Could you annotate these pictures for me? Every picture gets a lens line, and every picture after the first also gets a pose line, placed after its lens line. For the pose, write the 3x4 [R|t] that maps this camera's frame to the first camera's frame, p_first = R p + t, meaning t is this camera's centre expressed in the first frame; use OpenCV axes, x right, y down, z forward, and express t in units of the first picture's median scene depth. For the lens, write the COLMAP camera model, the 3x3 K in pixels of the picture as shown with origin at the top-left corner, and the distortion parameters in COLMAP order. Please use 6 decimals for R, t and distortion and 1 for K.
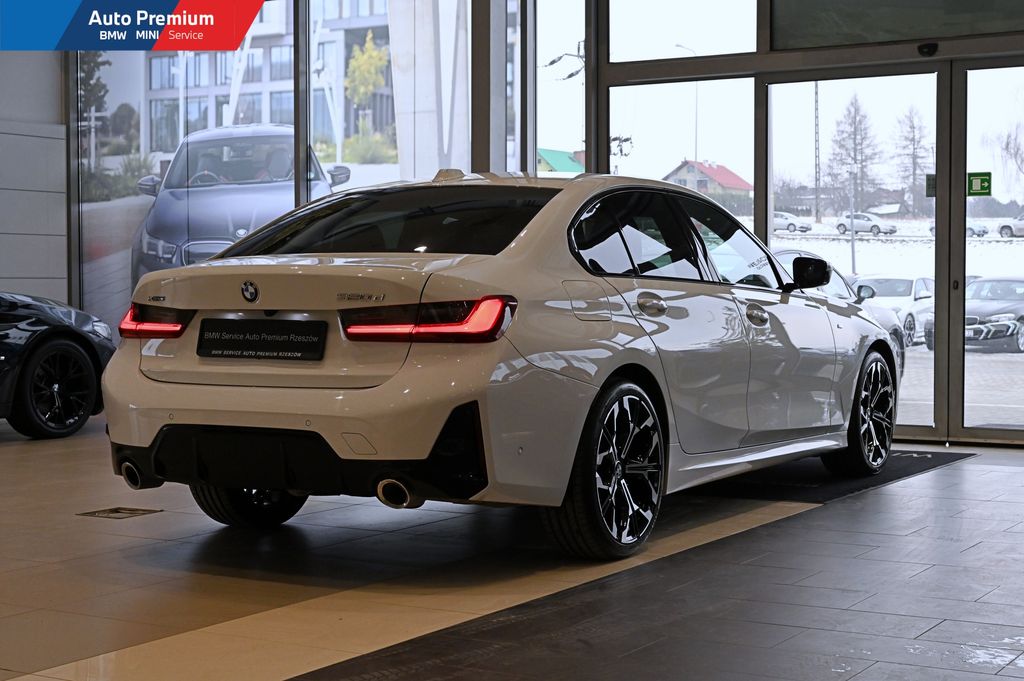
lens RADIAL K [[1620.5, 0, 512.5], [0, 1620.5, 338.9], [0, 0, 1]] dist [0.008873, 0.000000]
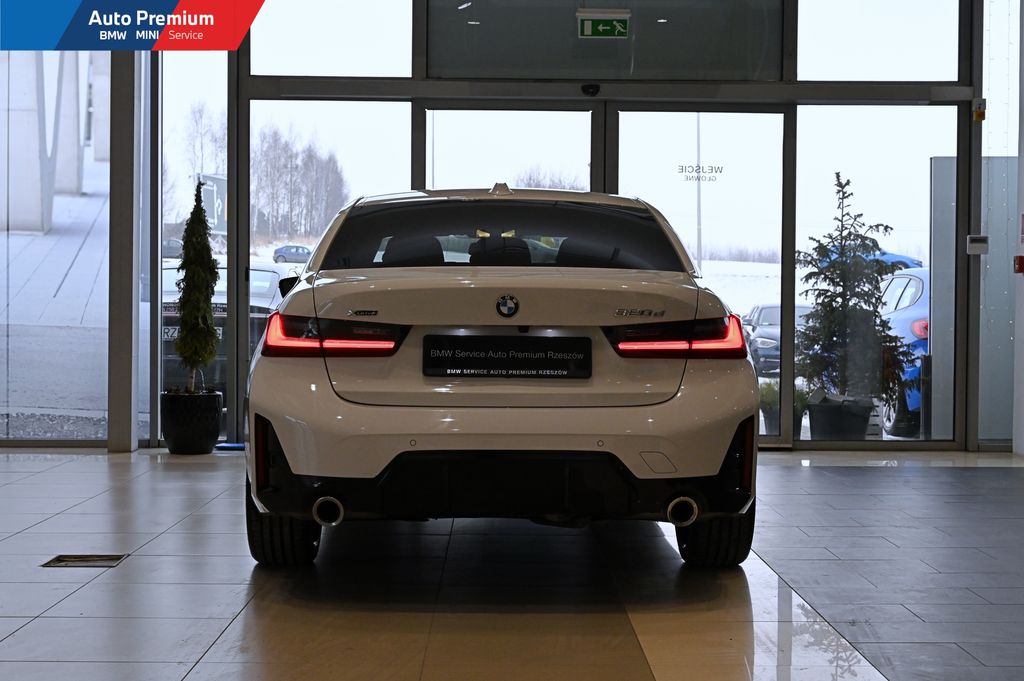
lens RADIAL K [[1558.0, 0, 511.6], [0, 1558.0, 340.2], [0, 0, 1]] dist [0.012670, 0.000000]
pose [[0.861361, -0.002408, 0.507987, -0.600828], [0.006596, 0.999957, -0.006445, -0.003600], [-0.507950, 0.008902, 0.861340, 0.215094]]
